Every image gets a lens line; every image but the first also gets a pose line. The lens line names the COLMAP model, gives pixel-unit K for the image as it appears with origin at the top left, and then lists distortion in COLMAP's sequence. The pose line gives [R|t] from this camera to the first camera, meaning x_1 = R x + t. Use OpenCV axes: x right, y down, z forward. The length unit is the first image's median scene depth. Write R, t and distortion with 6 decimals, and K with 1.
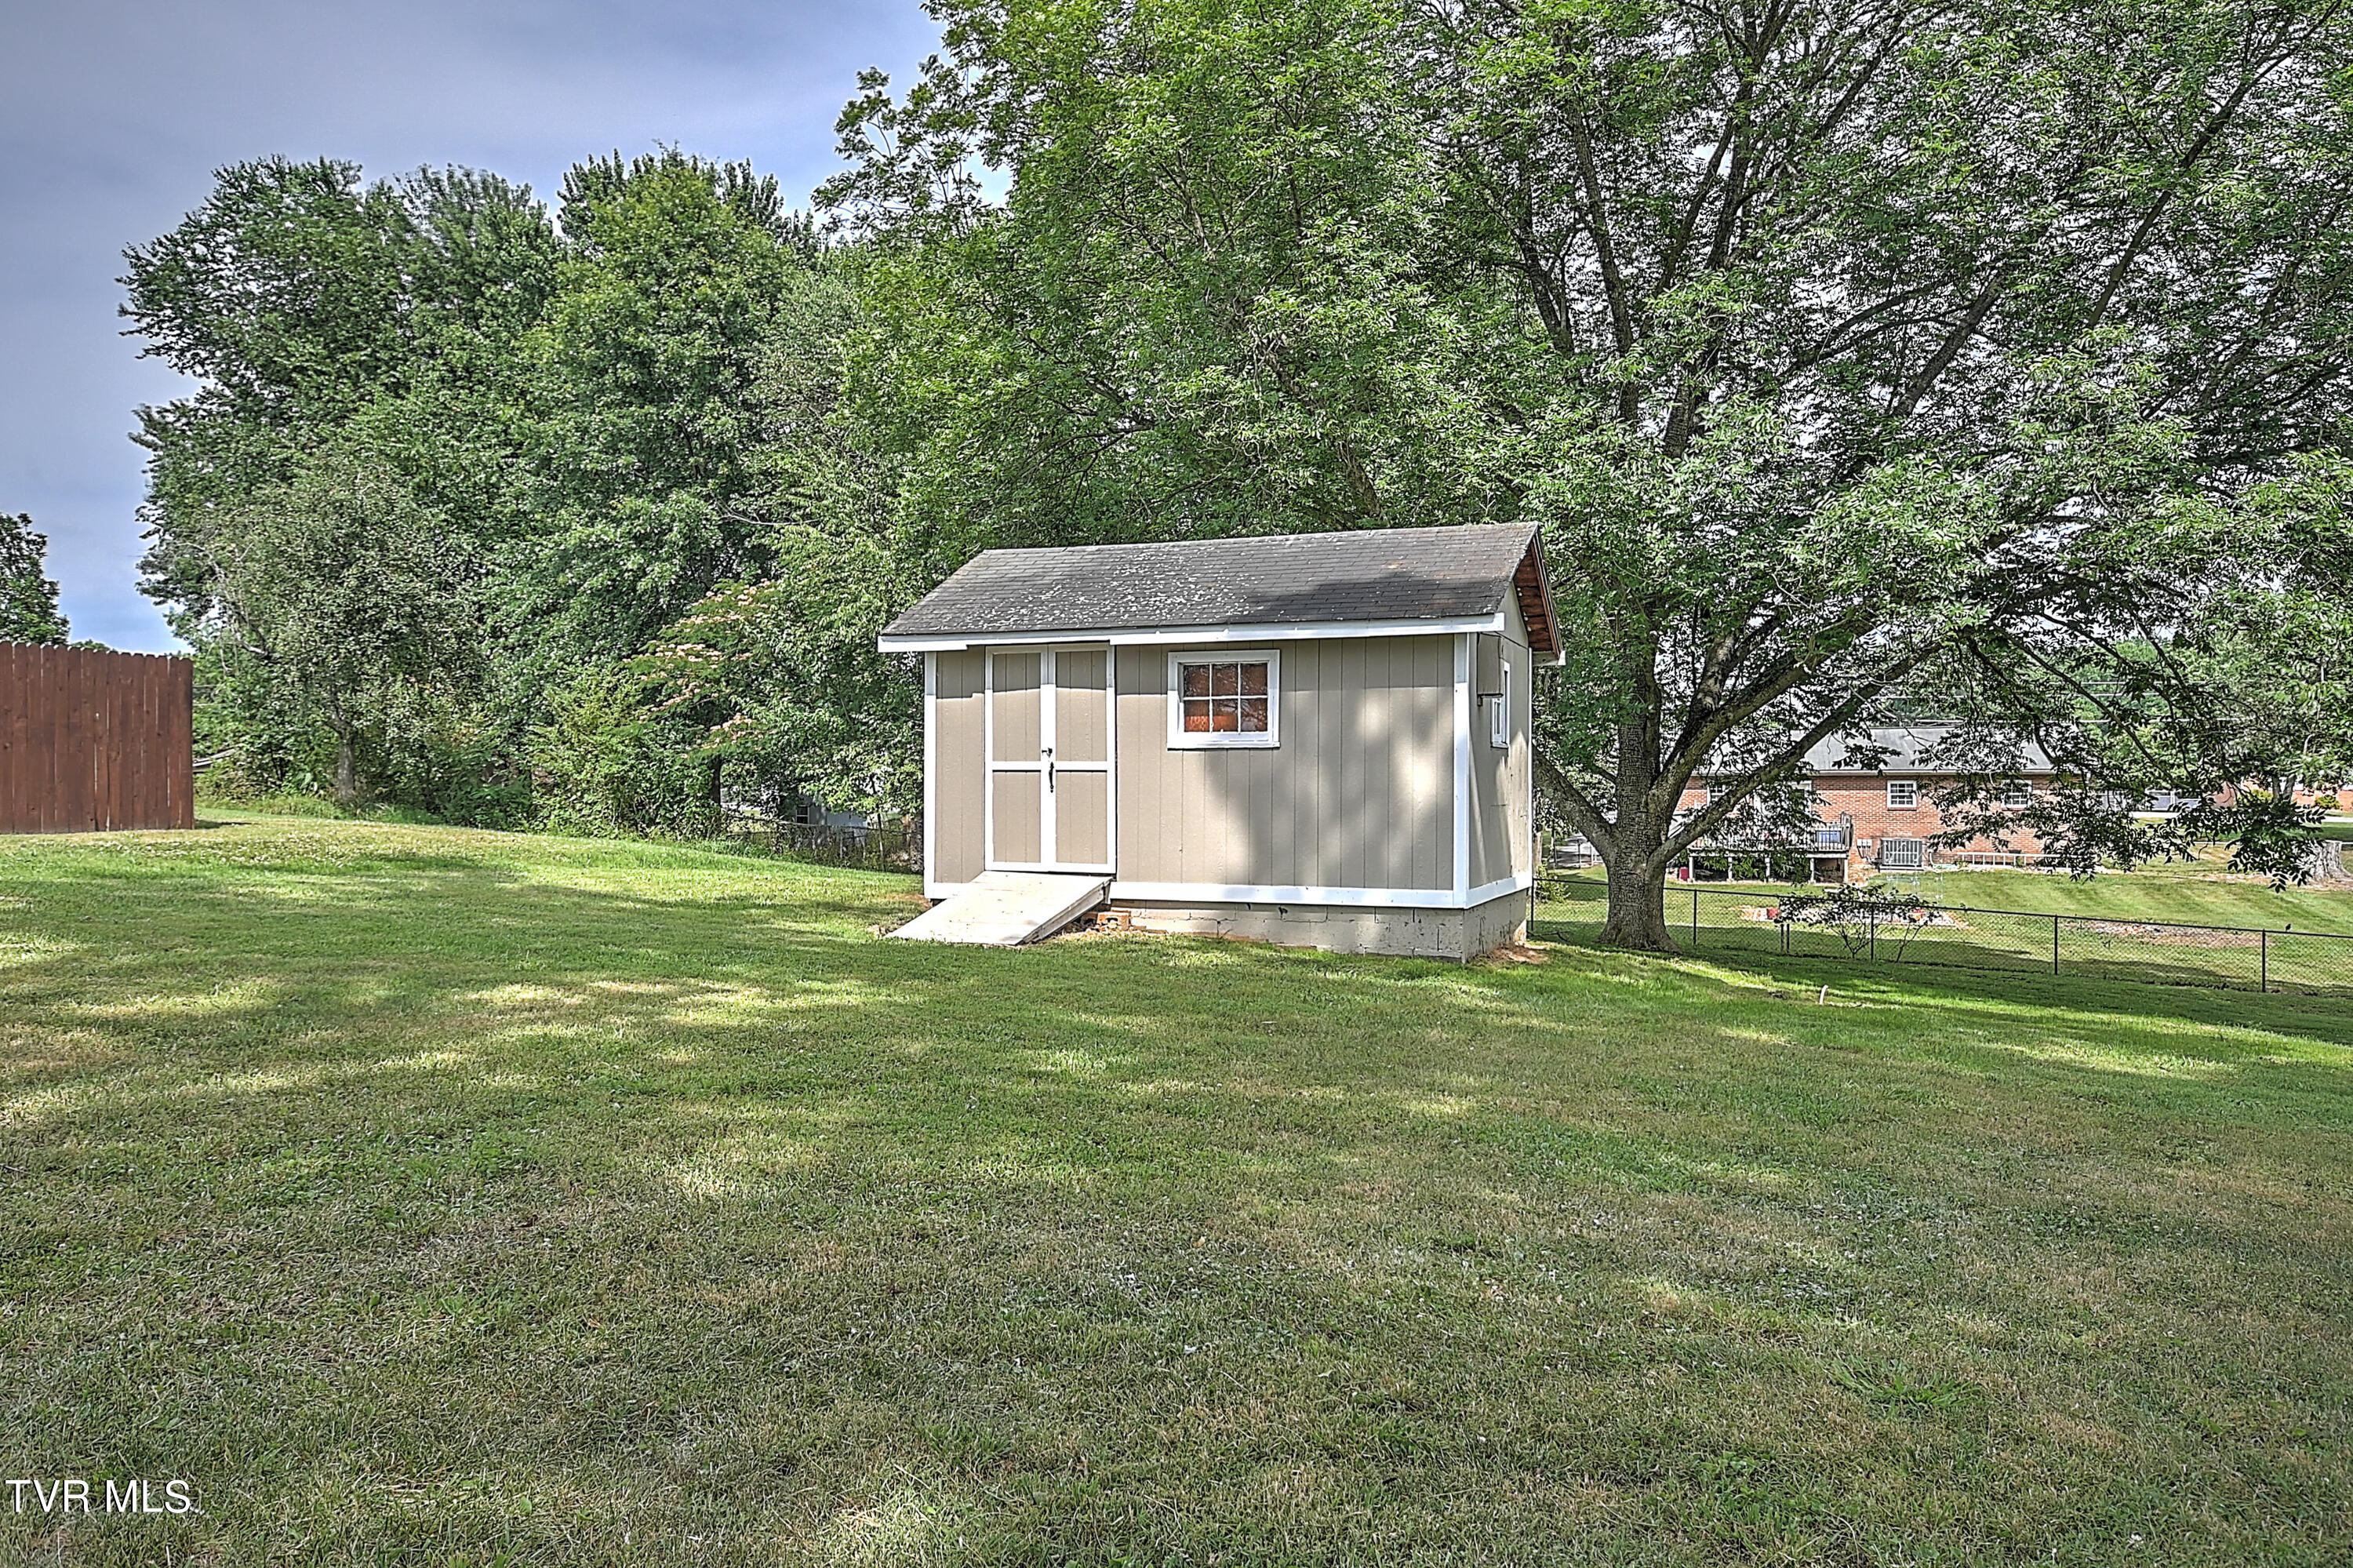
lens RADIAL K [[1829.0, 0, 1176.6], [0, 1829.0, 781.0], [0, 0, 1]] dist [0.000491, 0.000001]
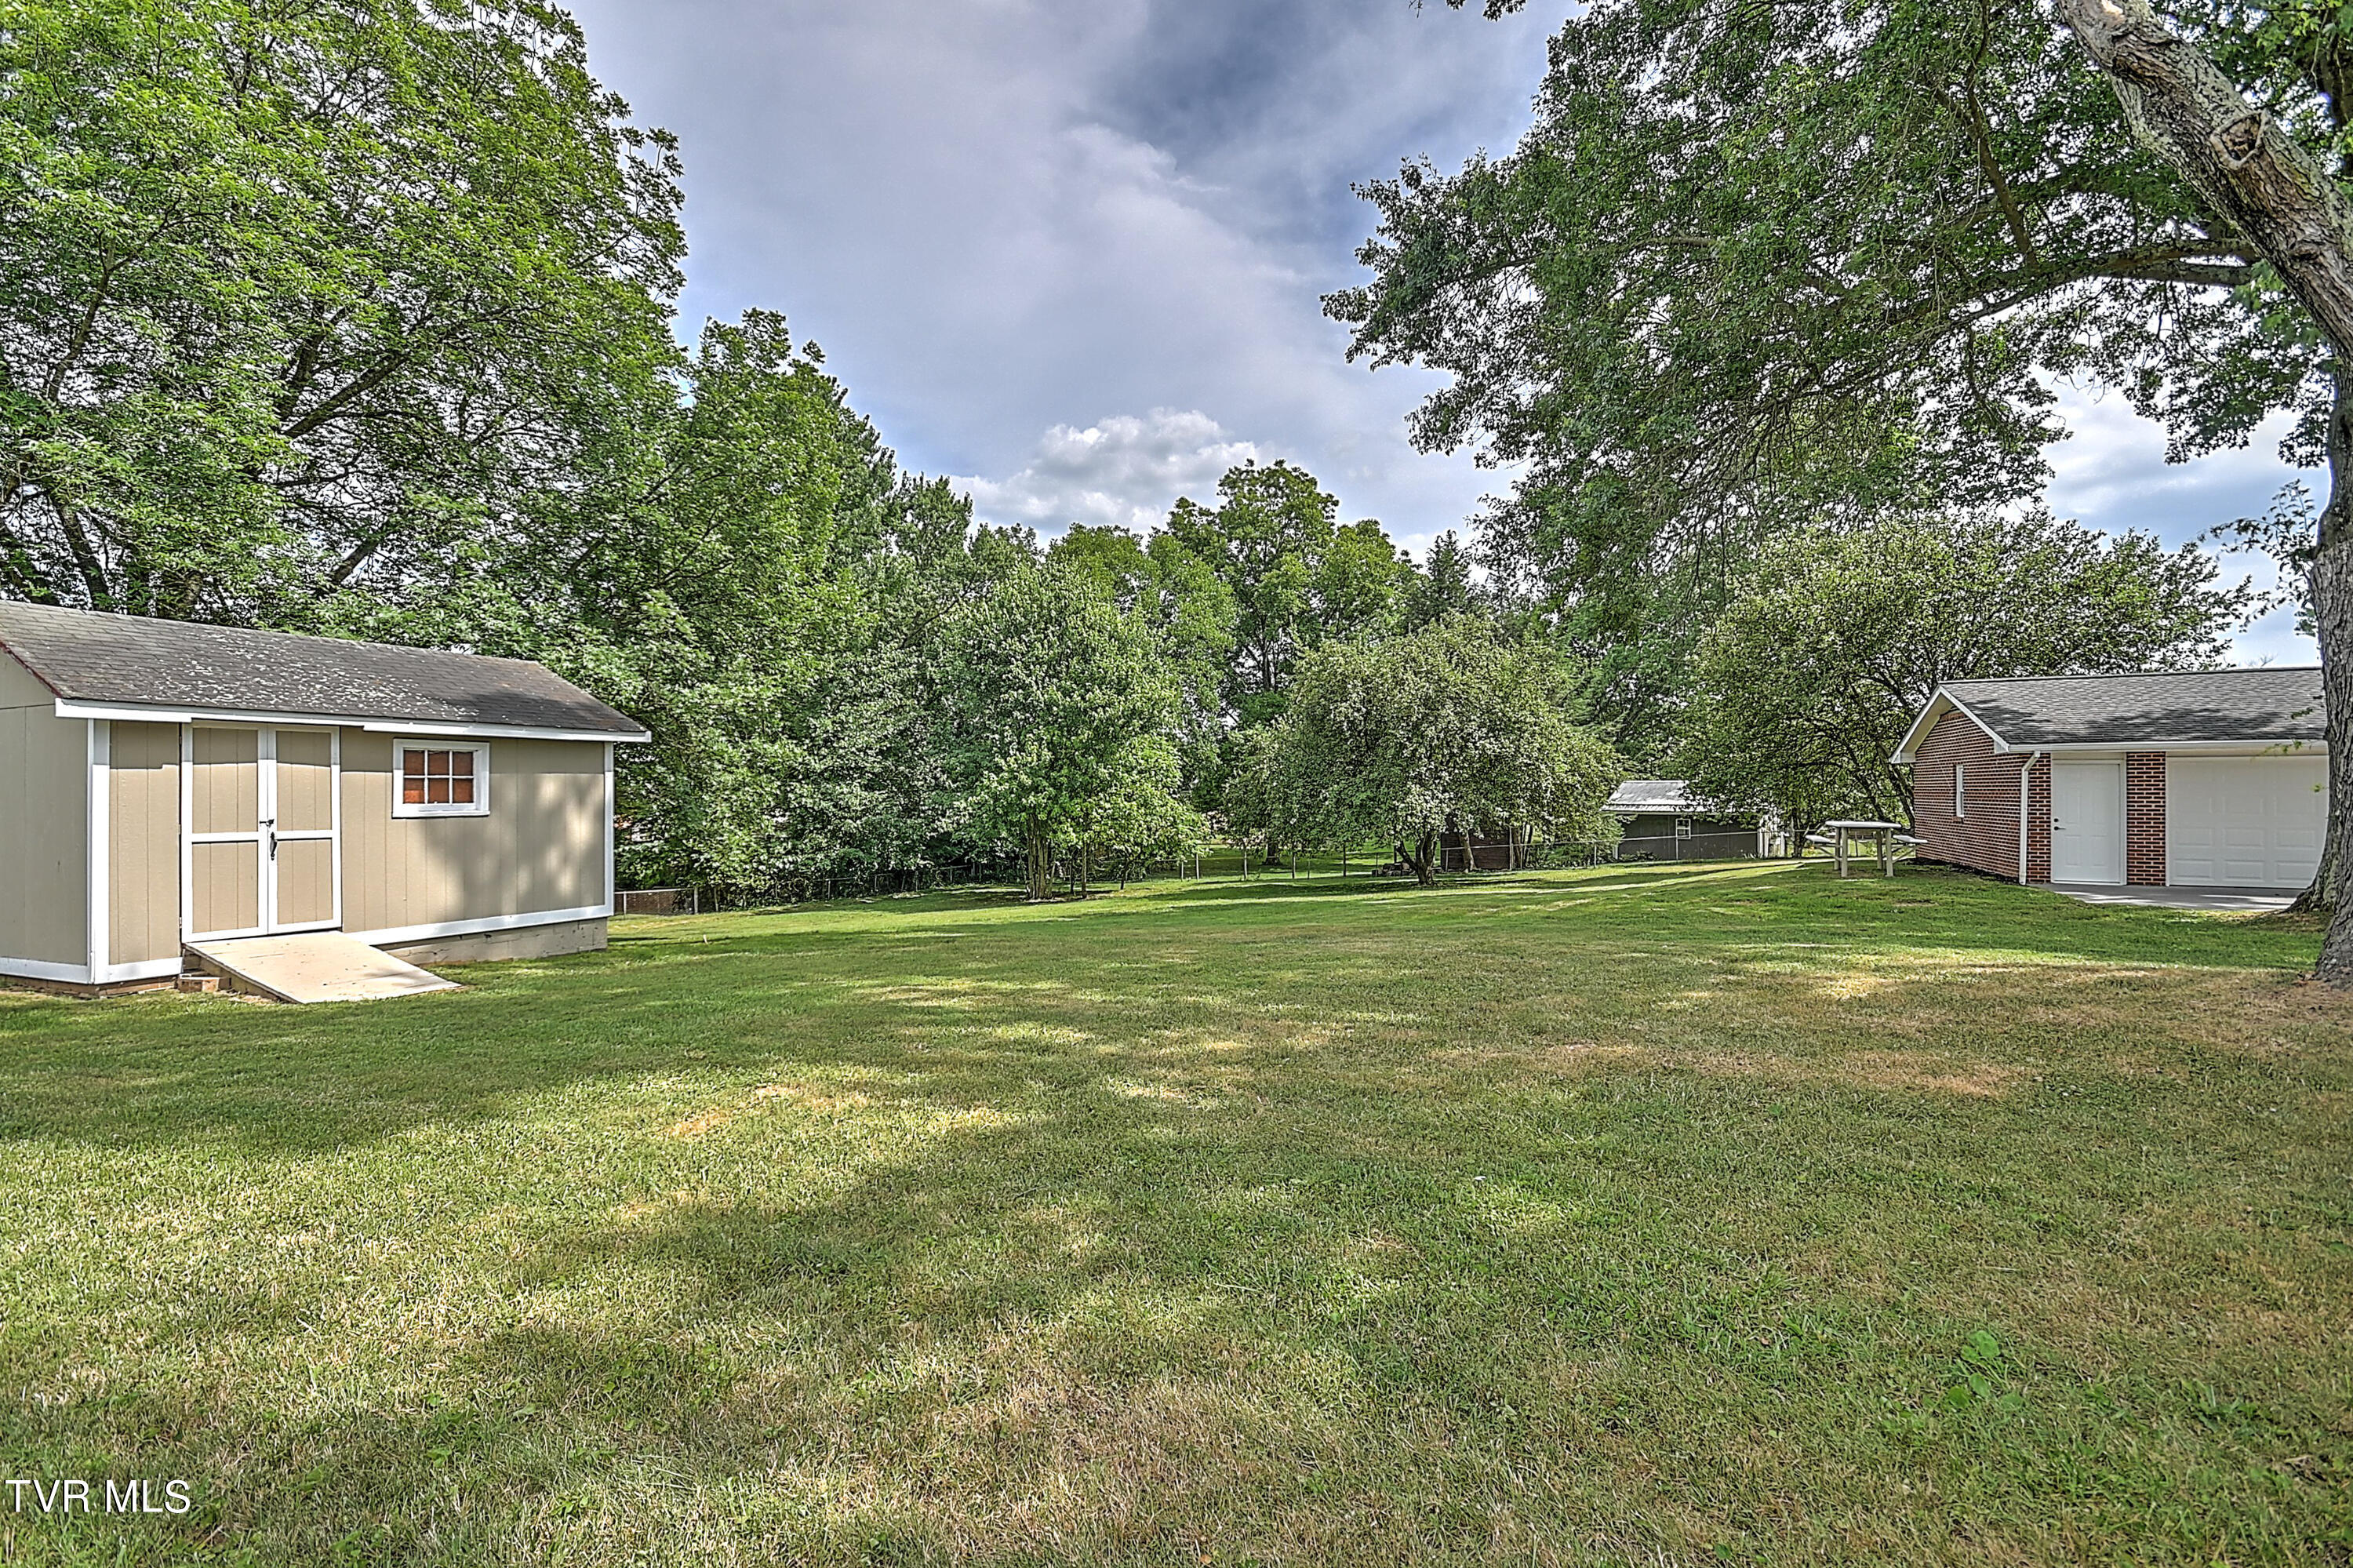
lens RADIAL K [[1040.2, 0, 1176.5], [0, 1040.2, 788.9], [0, 0, 1]] dist [0.000438, 0.000035]
pose [[0.014621, 0.009560, 0.999847, -0.691050], [0.022781, 0.999692, -0.009892, -0.018033], [-0.999634, 0.022922, 0.014399, 0.469954]]
